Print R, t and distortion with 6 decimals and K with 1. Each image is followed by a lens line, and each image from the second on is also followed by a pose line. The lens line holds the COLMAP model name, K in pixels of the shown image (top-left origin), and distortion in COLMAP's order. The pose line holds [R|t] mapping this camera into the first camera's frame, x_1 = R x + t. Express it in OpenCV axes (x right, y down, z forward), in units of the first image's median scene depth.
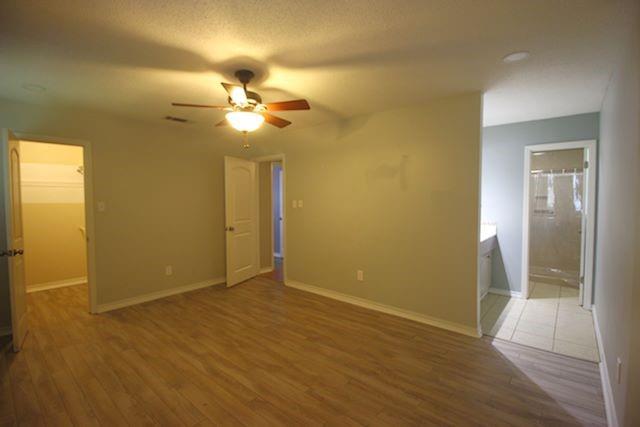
lens RADIAL K [[296.0, 0, 324.5], [0, 296.0, 209.2], [0, 0, 1]] dist [-0.001626, -0.012095]
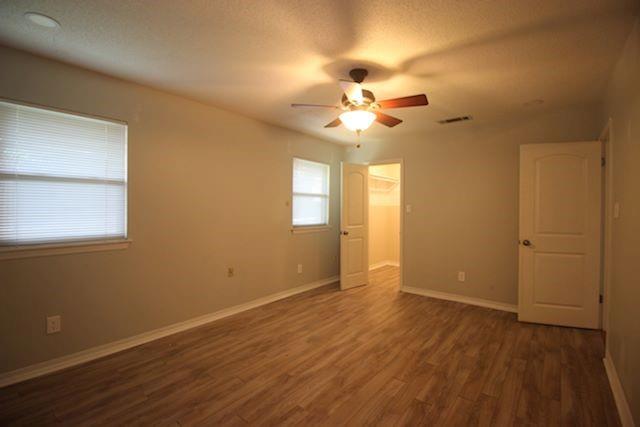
lens RADIAL K [[296.0, 0, 324.5], [0, 296.0, 209.2], [0, 0, 1]] dist [-0.001626, -0.012095]
pose [[0.027830, 0.015311, -0.999495, 0.635255], [-0.040217, 0.999090, 0.014185, -0.012020], [0.998803, 0.039802, 0.028420, 0.766369]]
